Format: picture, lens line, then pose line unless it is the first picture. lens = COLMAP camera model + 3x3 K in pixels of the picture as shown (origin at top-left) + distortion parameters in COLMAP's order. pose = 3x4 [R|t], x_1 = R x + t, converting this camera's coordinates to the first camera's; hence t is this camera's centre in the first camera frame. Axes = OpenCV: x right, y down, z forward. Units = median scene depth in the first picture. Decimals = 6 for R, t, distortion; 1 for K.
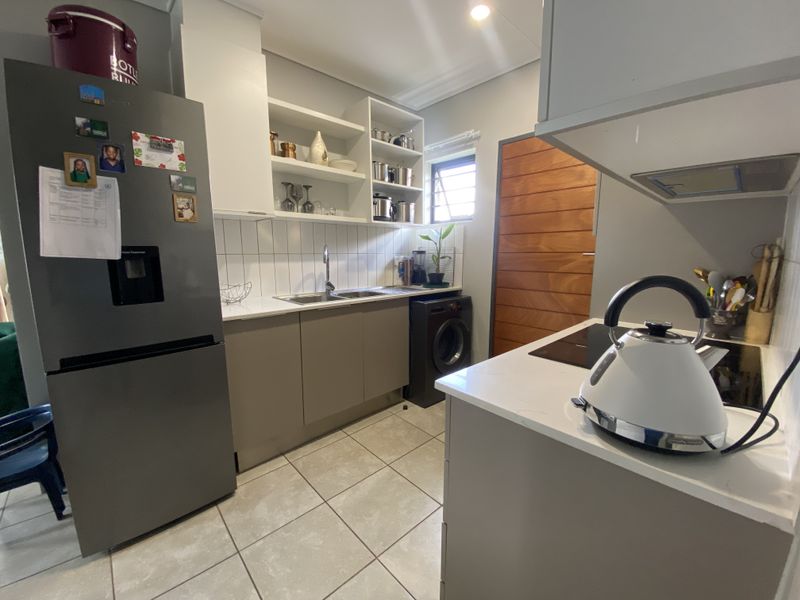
lens RADIAL K [[324.3, 0, 400.8], [0, 324.3, 298.0], [0, 0, 1]] dist [-0.009674, -0.000988]
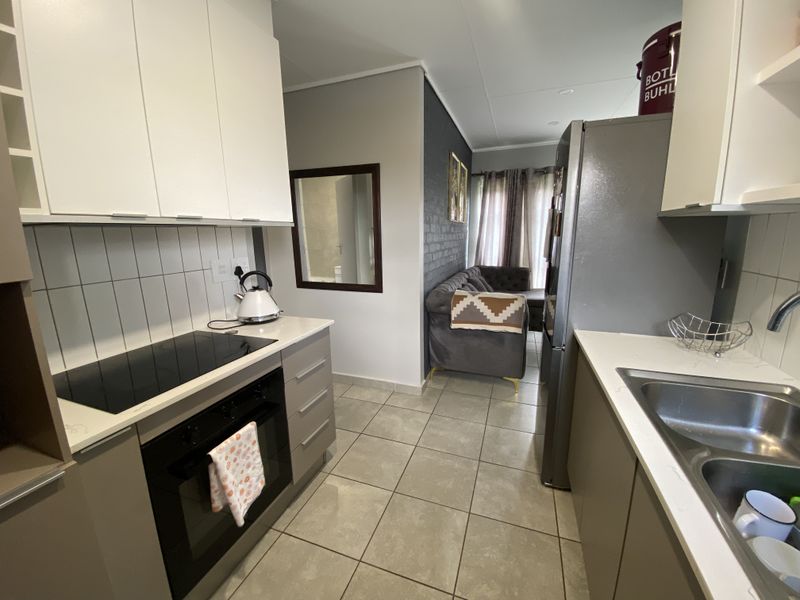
lens RADIAL K [[324.3, 0, 398.6], [0, 324.3, 299.2], [0, 0, 1]] dist [-0.009674, -0.000988]
pose [[-0.891067, 0.104455, -0.441689, 0.343685], [-0.051434, 0.943649, 0.326927, -0.321966], [0.450948, 0.314032, -0.835482, 1.547843]]
